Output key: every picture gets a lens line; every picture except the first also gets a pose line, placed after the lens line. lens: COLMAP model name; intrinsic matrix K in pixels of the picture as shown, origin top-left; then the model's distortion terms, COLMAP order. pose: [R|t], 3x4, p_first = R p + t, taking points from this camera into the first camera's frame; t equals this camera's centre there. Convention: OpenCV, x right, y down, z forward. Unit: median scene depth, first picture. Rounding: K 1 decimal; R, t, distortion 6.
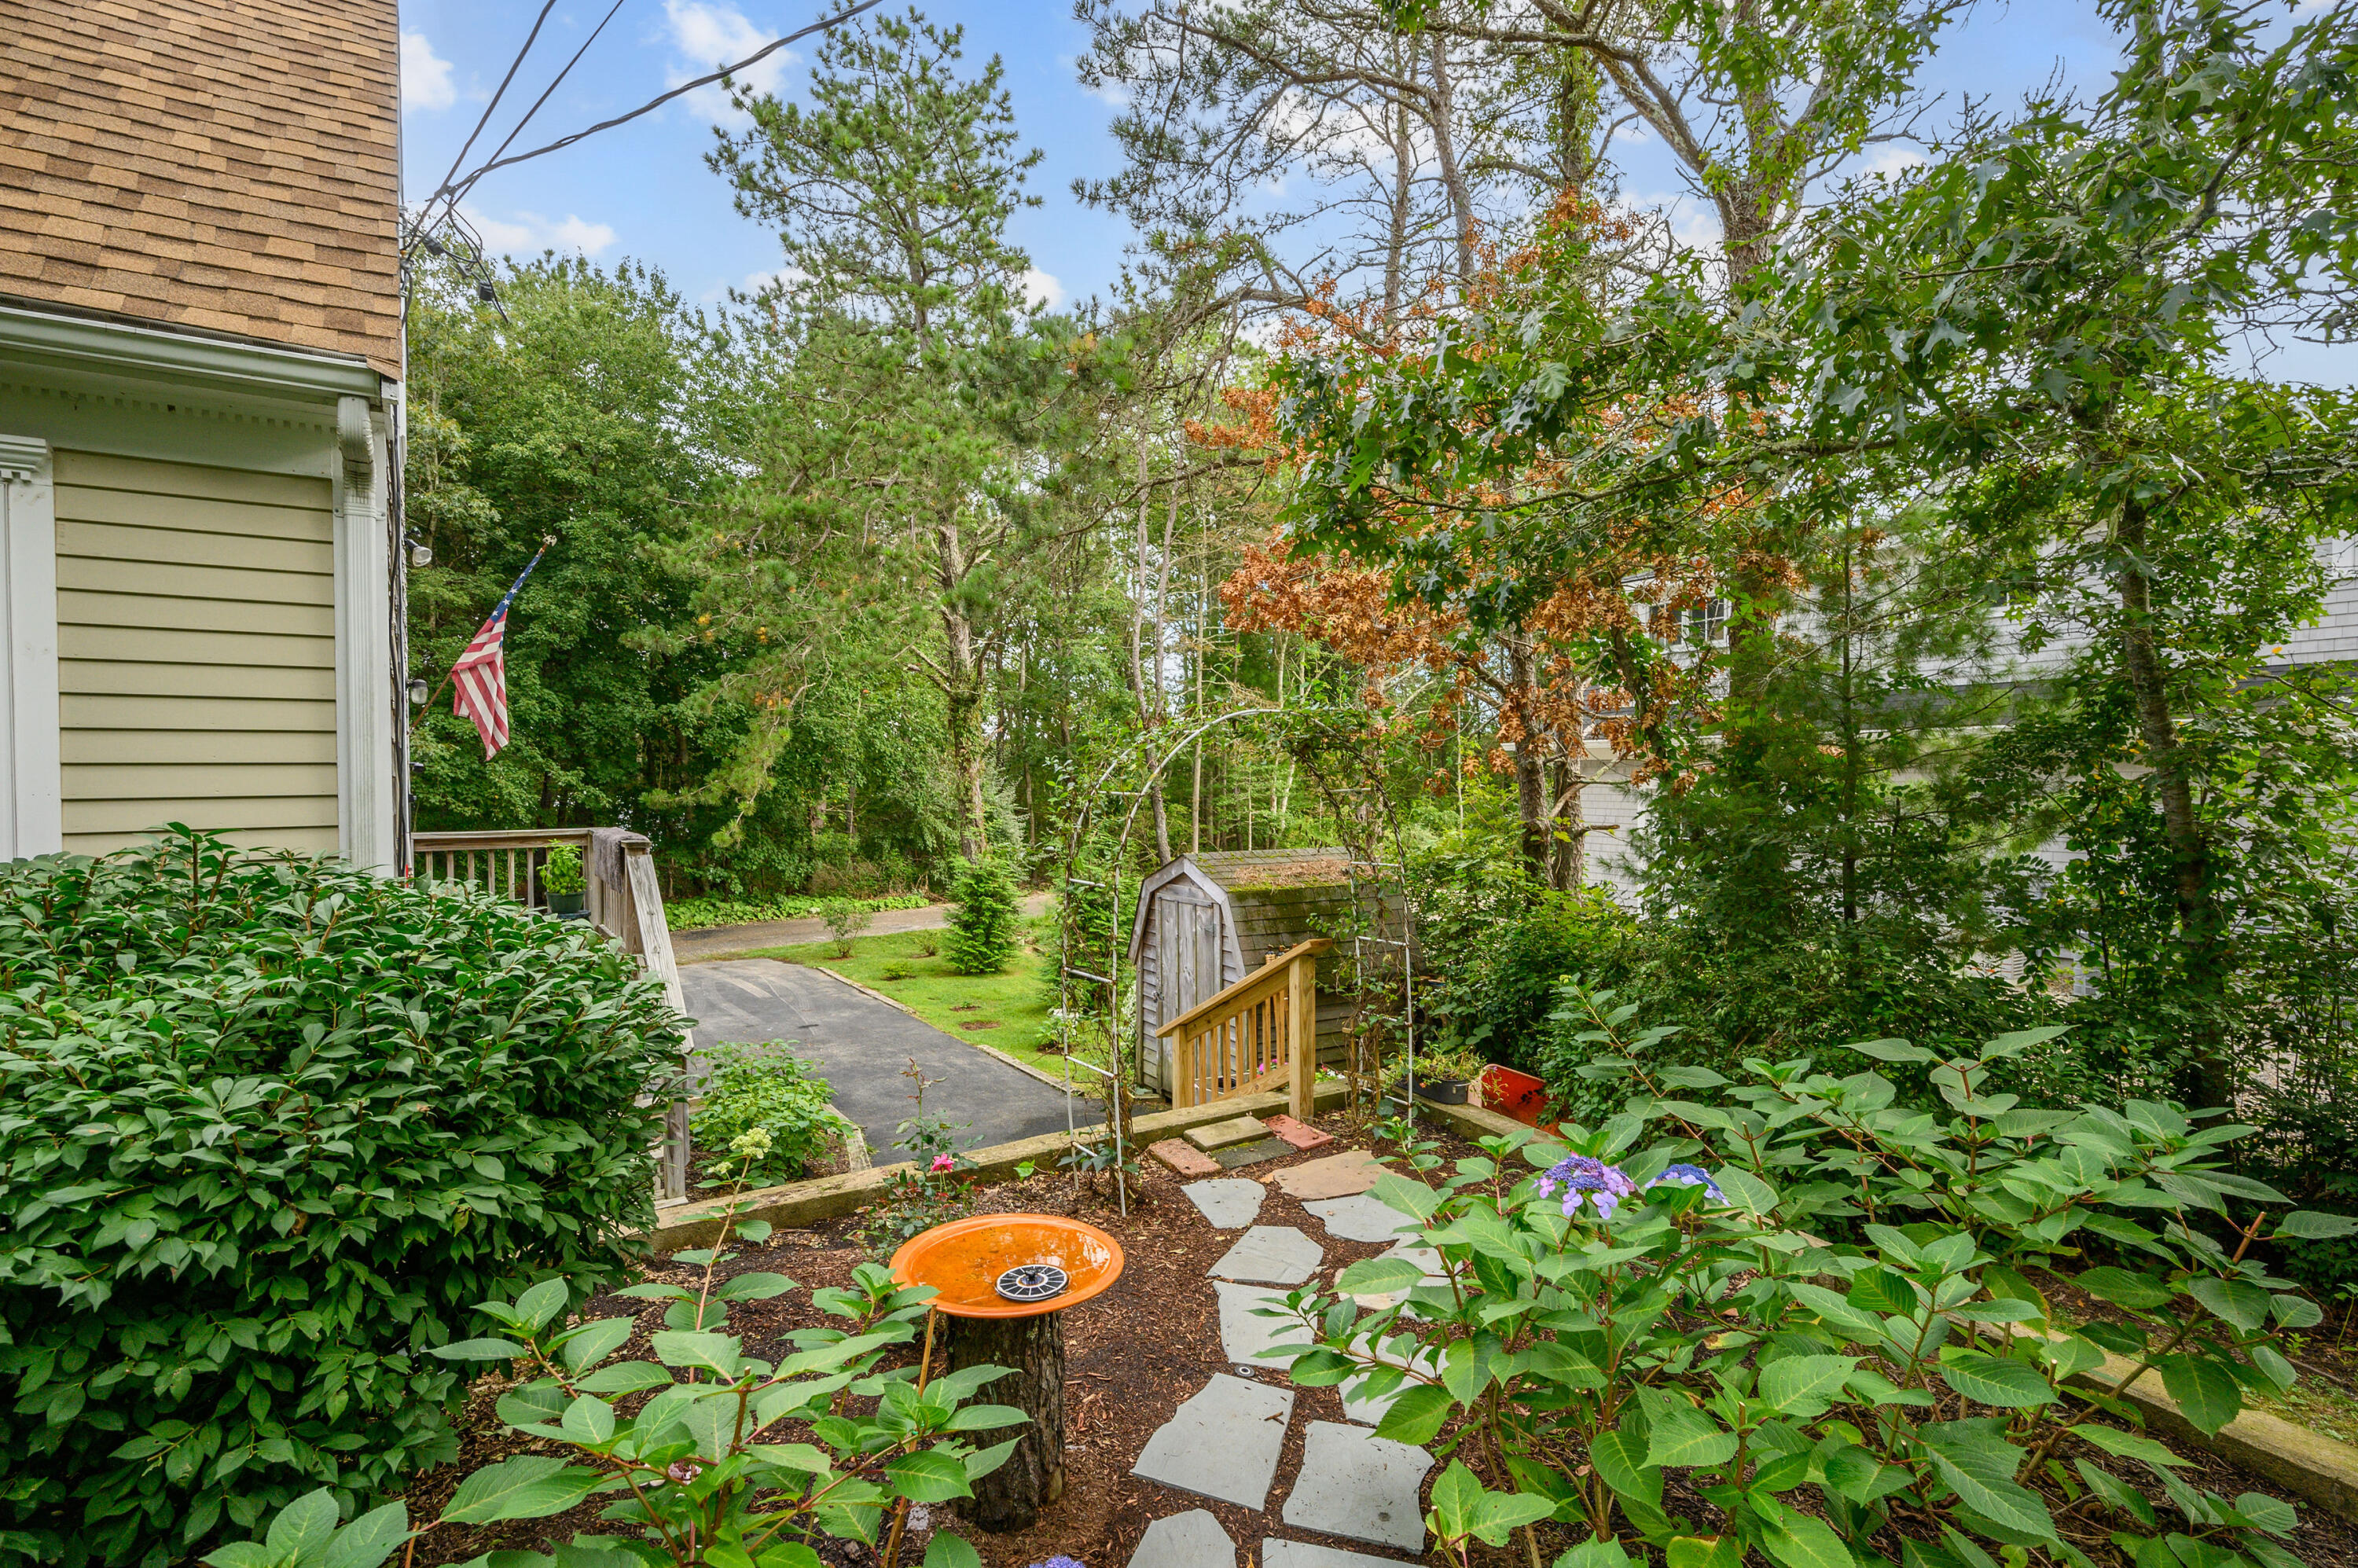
lens RADIAL K [[1177.9, 0, 1189.0], [0, 1177.9, 786.1], [0, 0, 1]] dist [-0.001361, -0.000321]
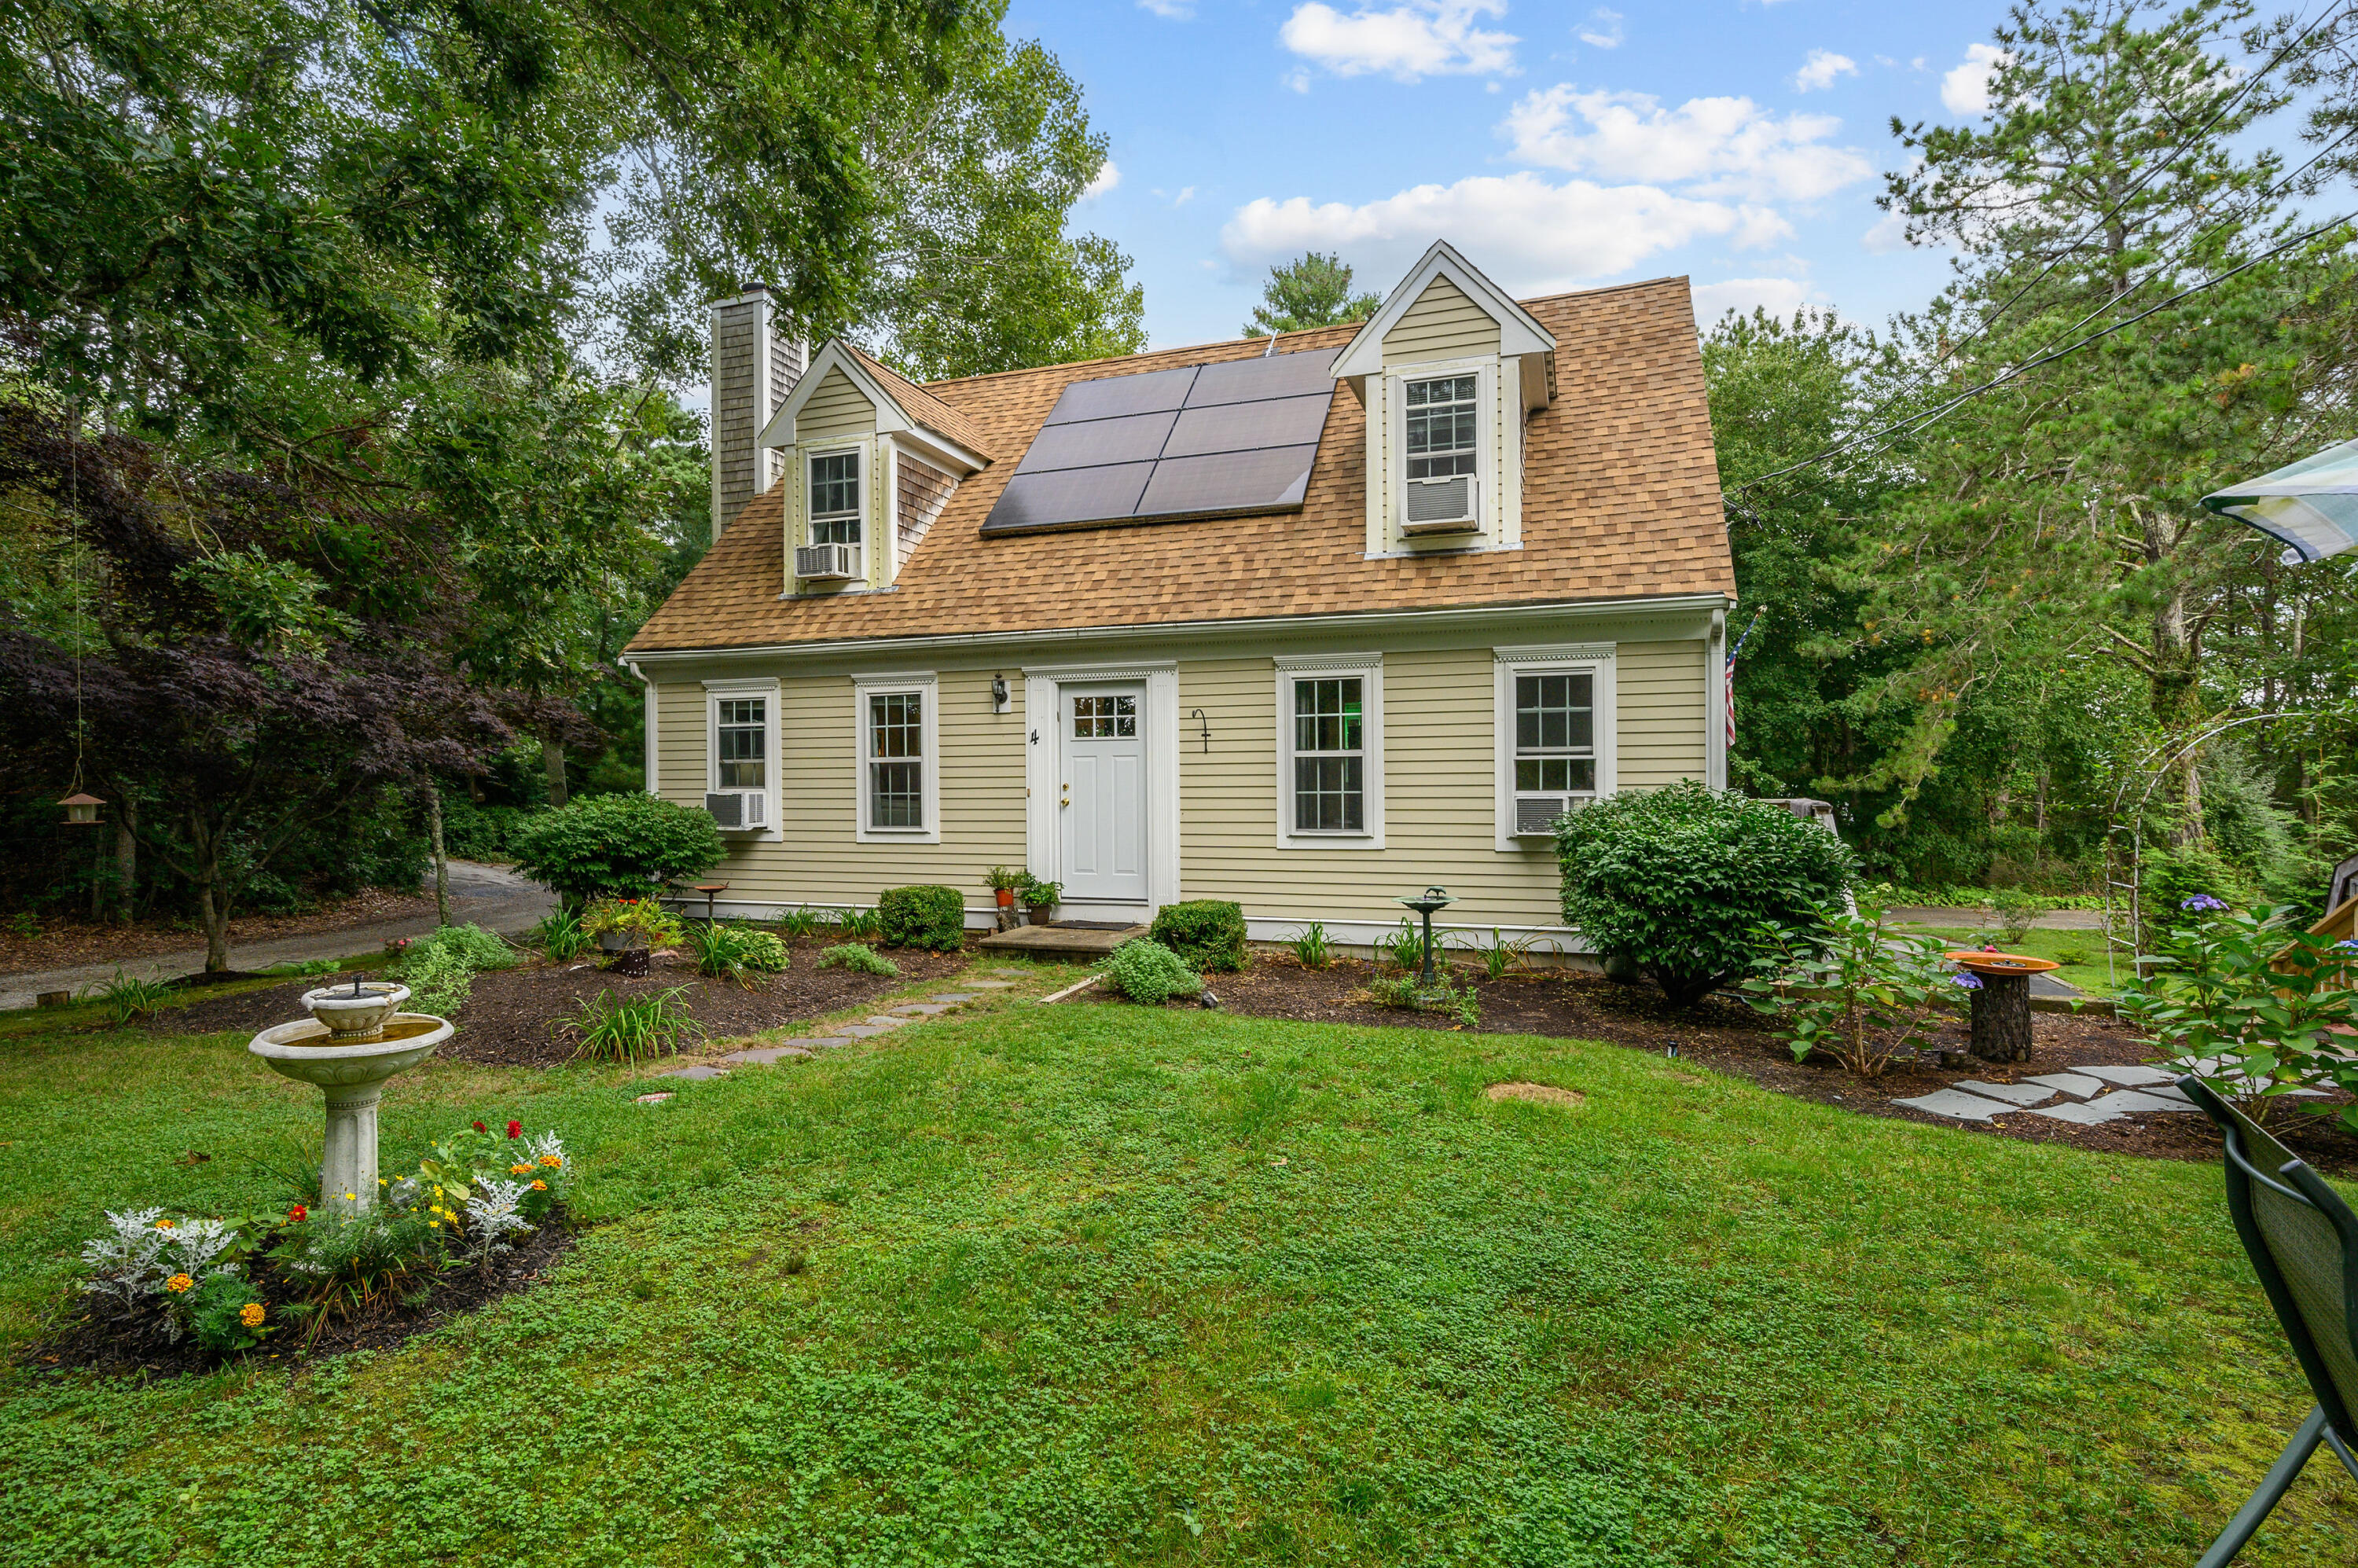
lens RADIAL K [[1177.9, 0, 1189.0], [0, 1177.9, 786.1], [0, 0, 1]] dist [-0.001361, -0.000321]
pose [[0.609914, 0.011422, -0.792386, 0.076301], [-0.004582, 0.999930, 0.010887, 0.002520], [0.792455, -0.003009, 0.609923, -0.184702]]
